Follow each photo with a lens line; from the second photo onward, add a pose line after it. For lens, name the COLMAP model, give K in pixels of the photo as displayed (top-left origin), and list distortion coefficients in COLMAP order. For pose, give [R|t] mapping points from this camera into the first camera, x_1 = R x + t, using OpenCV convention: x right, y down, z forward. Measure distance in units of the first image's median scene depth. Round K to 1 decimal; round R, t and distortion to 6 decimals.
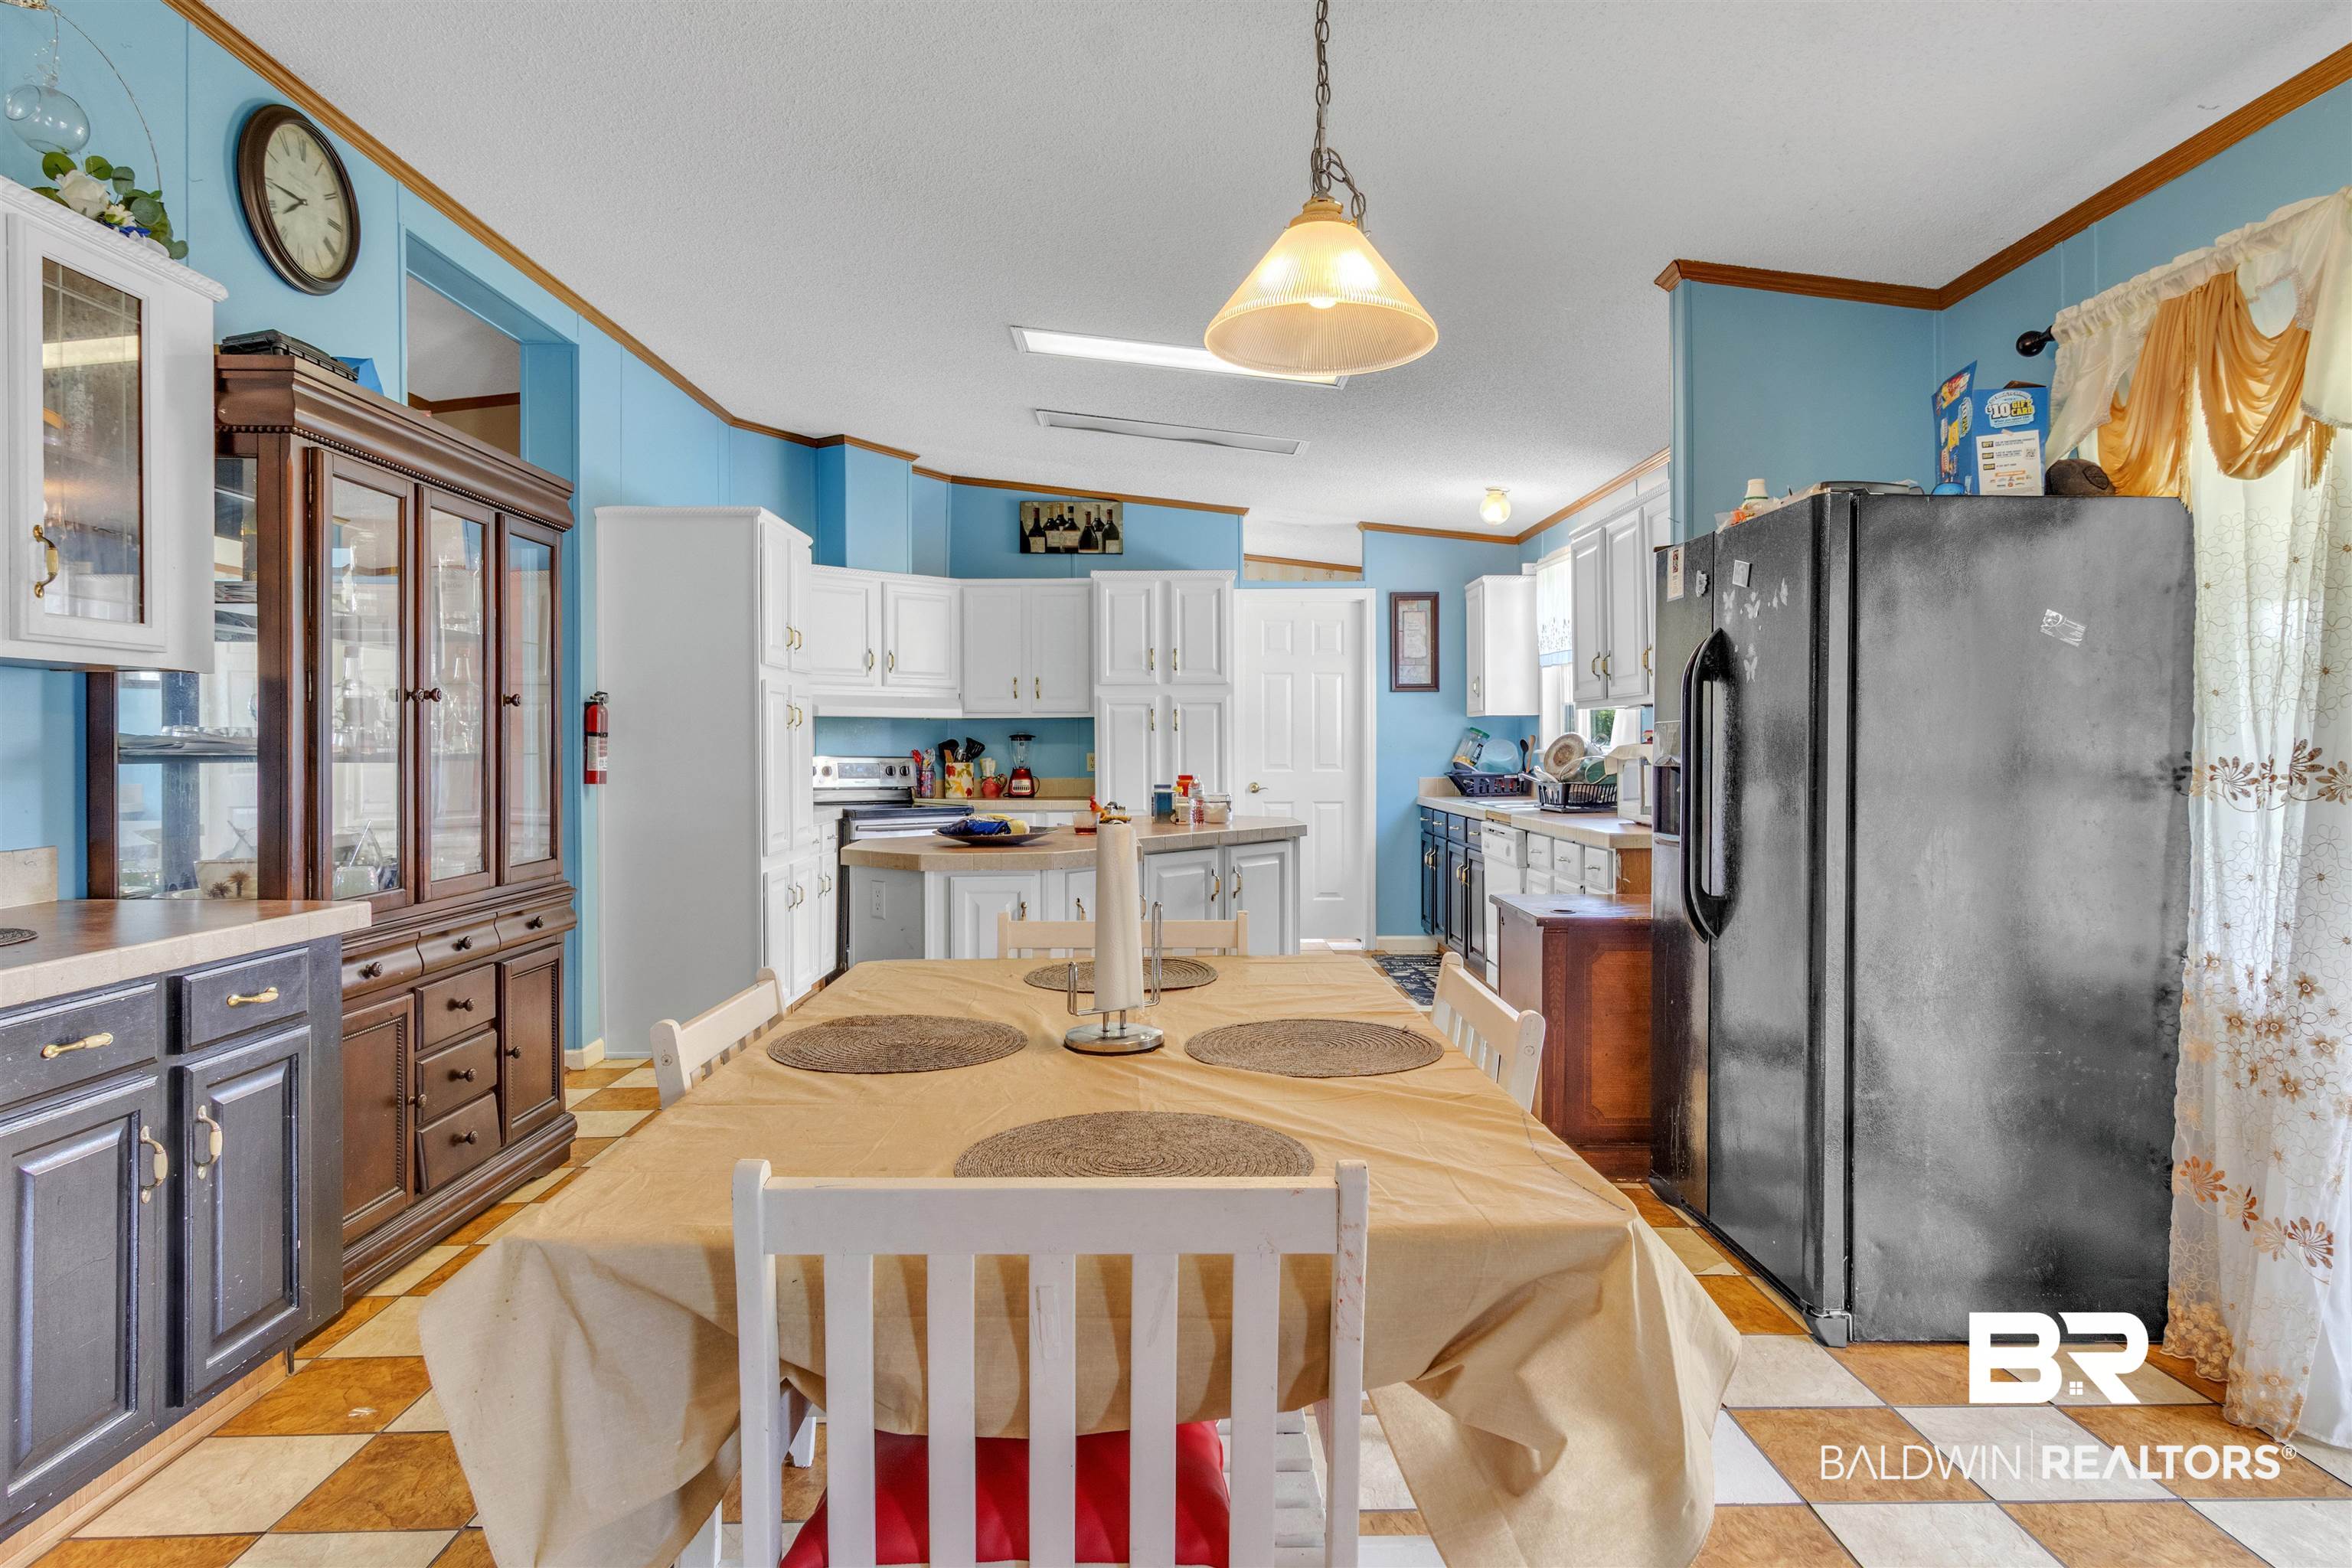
lens RADIAL K [[1292.0, 0, 1178.0], [0, 1292.0, 773.6], [0, 0, 1]] dist [0.000997, 0.001218]
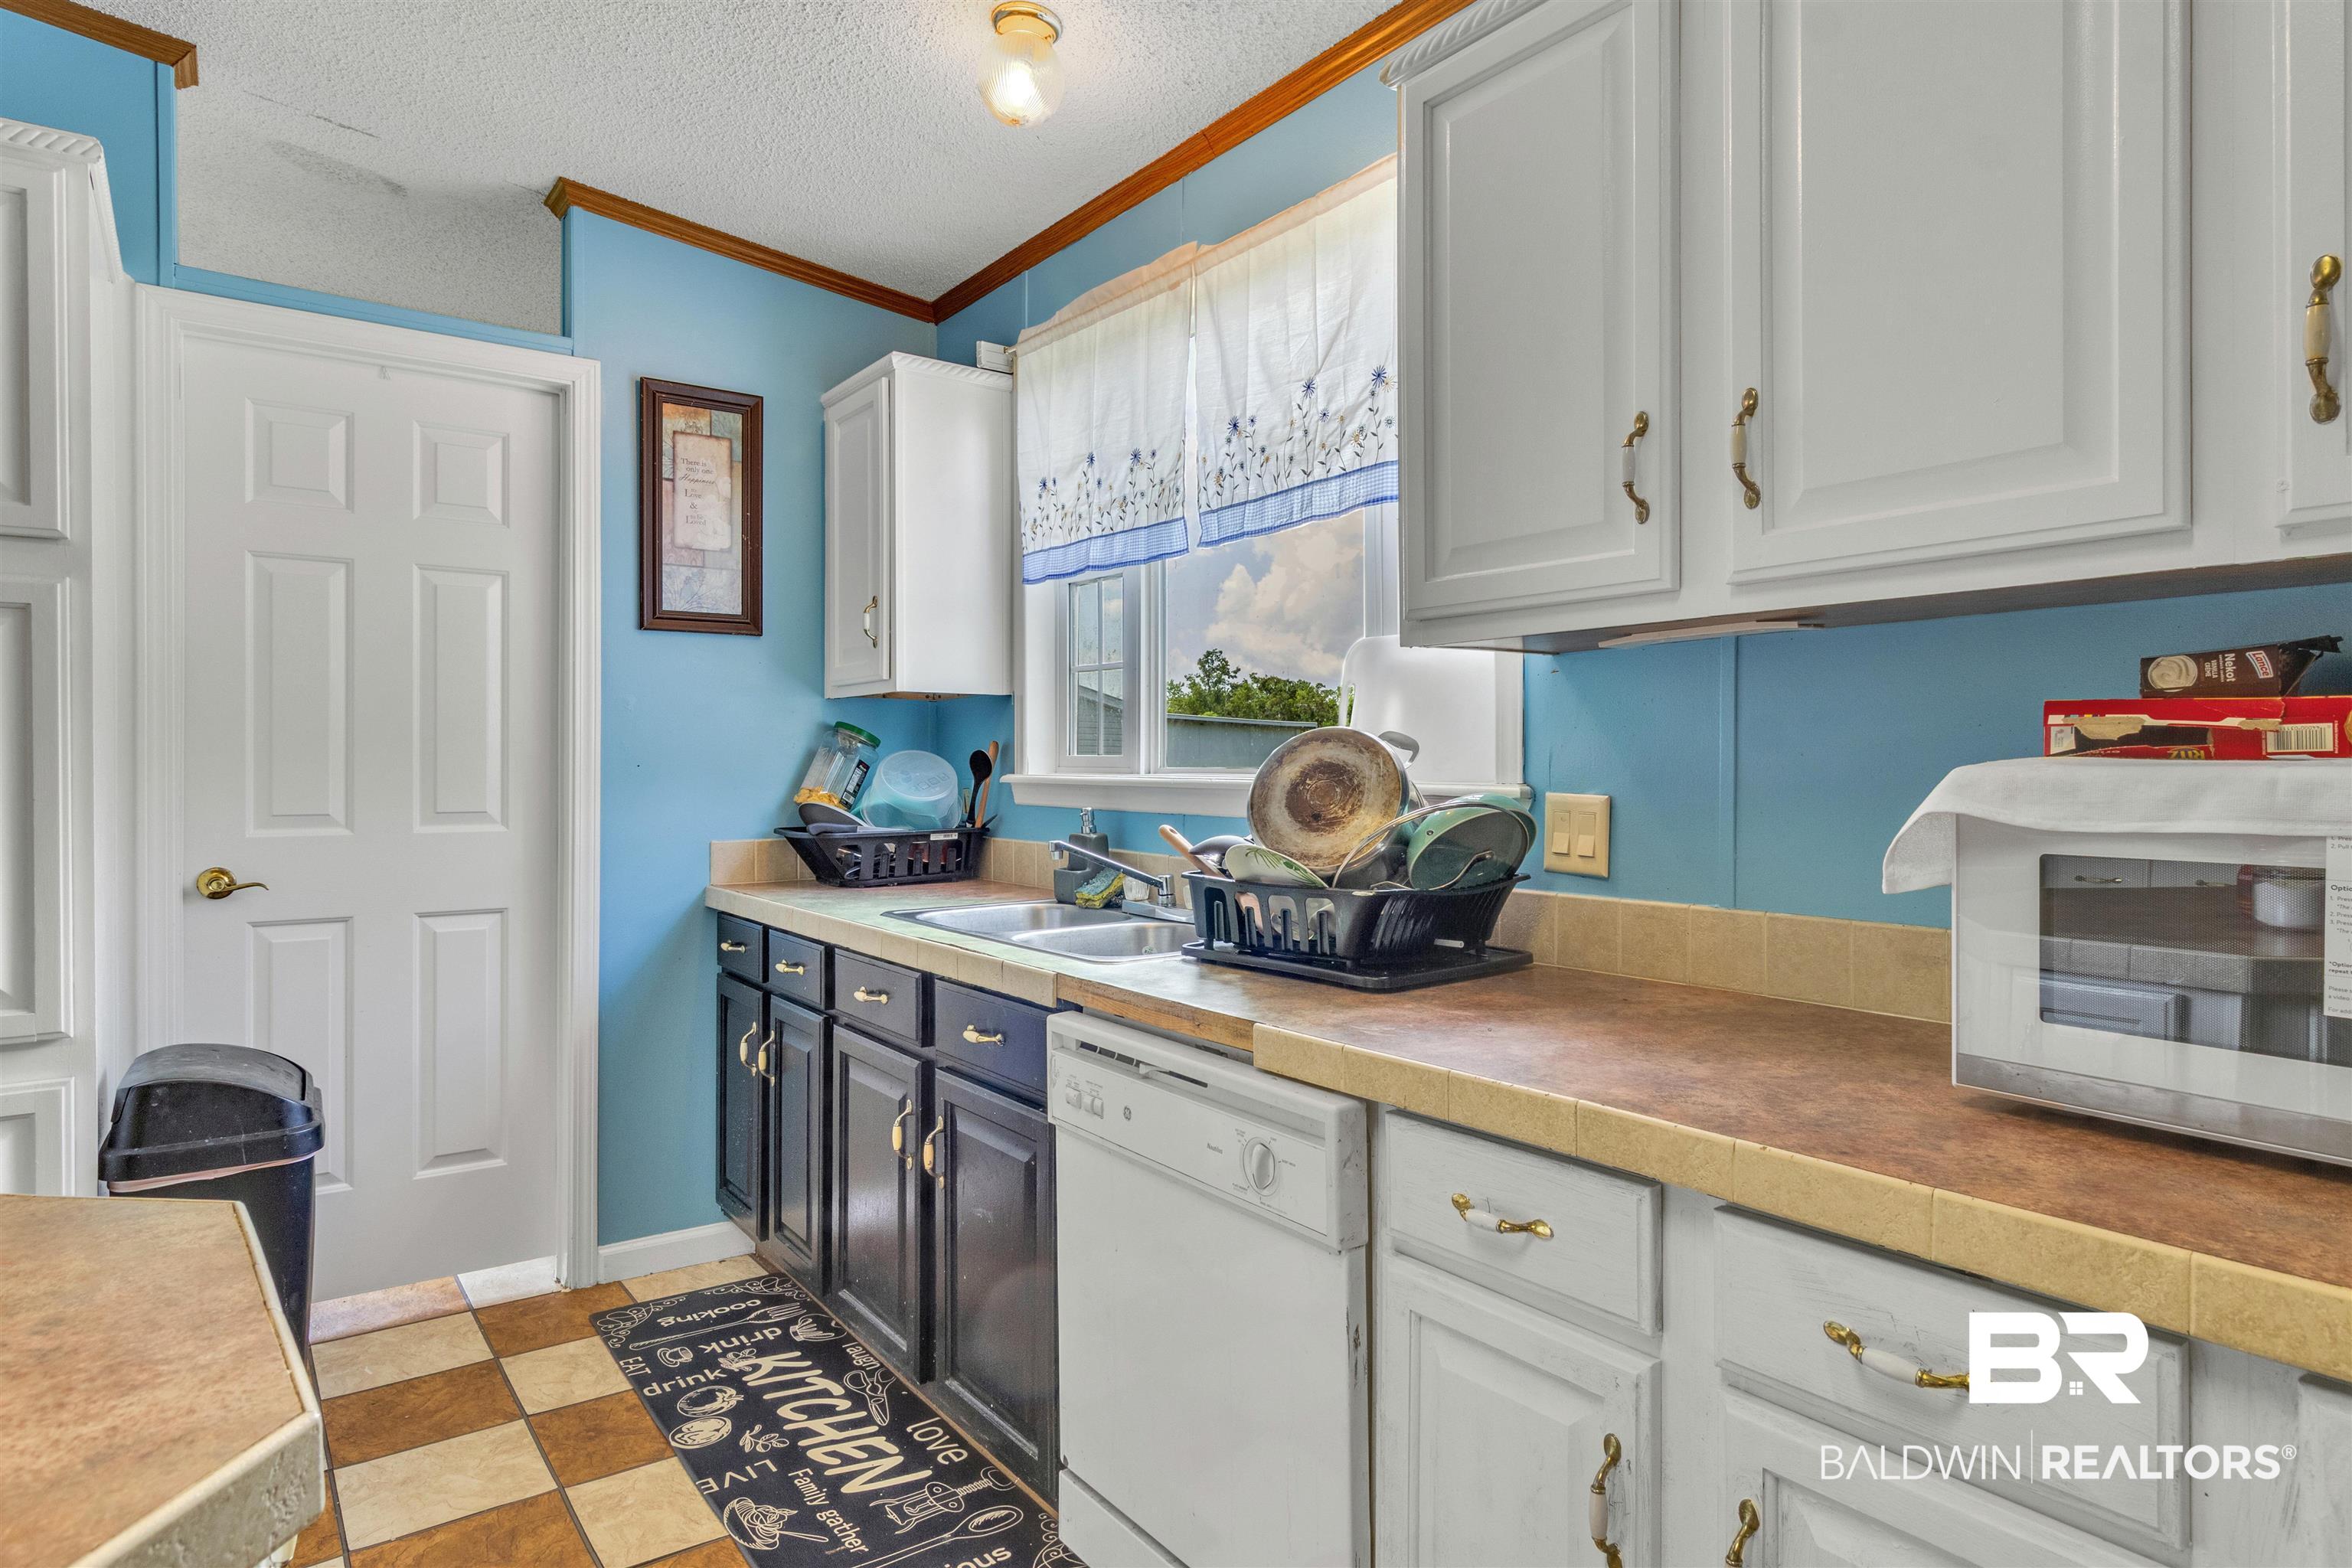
lens RADIAL K [[1292.0, 0, 1178.0], [0, 1292.0, 773.6], [0, 0, 1]] dist [0.000997, 0.001218]
pose [[0.810837, 0.002790, 0.585265, 0.066437], [0.007444, 0.999859, -0.015079, -0.011384], [-0.585224, 0.016583, 0.810702, 0.584482]]
